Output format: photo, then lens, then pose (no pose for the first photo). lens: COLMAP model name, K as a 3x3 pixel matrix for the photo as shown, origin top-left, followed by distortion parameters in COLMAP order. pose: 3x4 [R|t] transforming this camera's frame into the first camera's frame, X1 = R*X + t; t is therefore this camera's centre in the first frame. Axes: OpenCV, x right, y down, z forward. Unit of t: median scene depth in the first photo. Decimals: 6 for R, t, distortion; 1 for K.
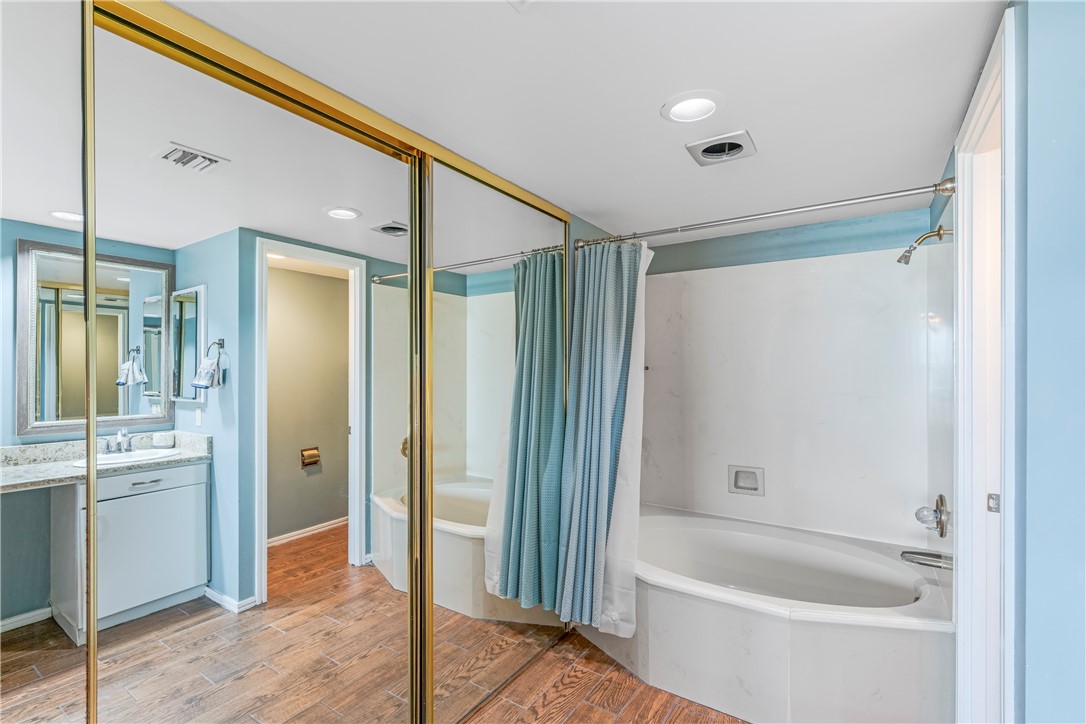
lens RADIAL K [[484.8, 0, 542.8], [0, 484.8, 368.0], [0, 0, 1]] dist [-0.002141, -0.000494]
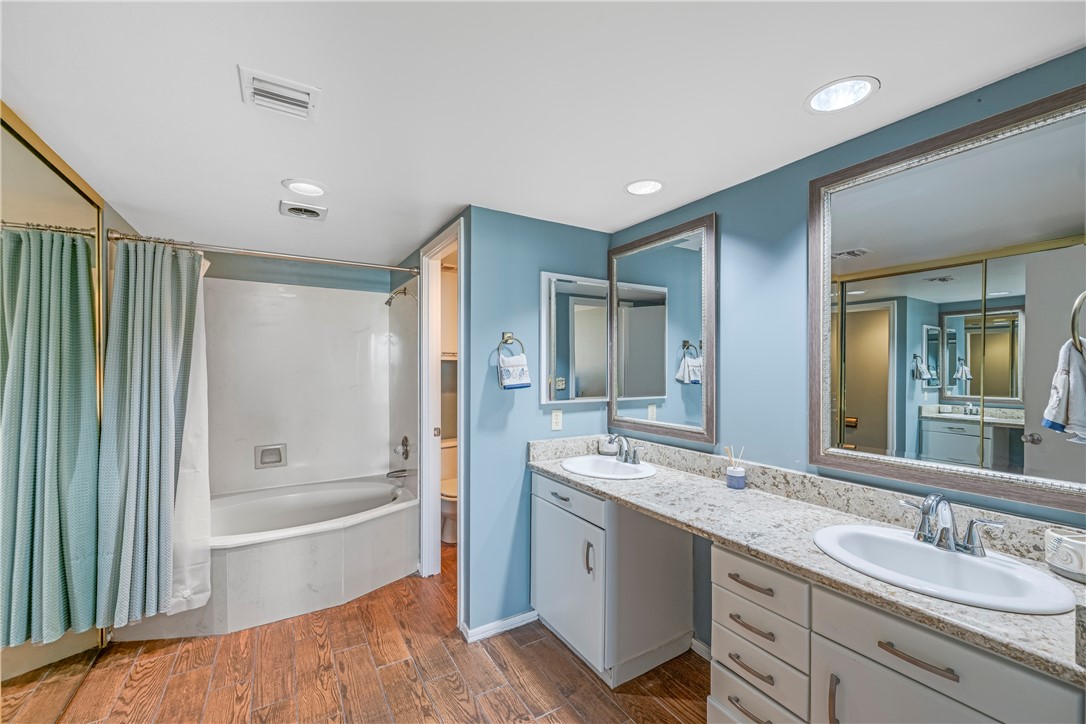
lens RADIAL K [[432.7, 0, 544.4], [0, 432.7, 363.7], [0, 0, 1]] dist [-0.001510, -0.000194]
pose [[0.418277, 0.005610, 0.908302, -0.396675], [-0.003993, 0.999983, -0.004337, -0.004498], [-0.908311, -0.001813, 0.418292, -0.136189]]
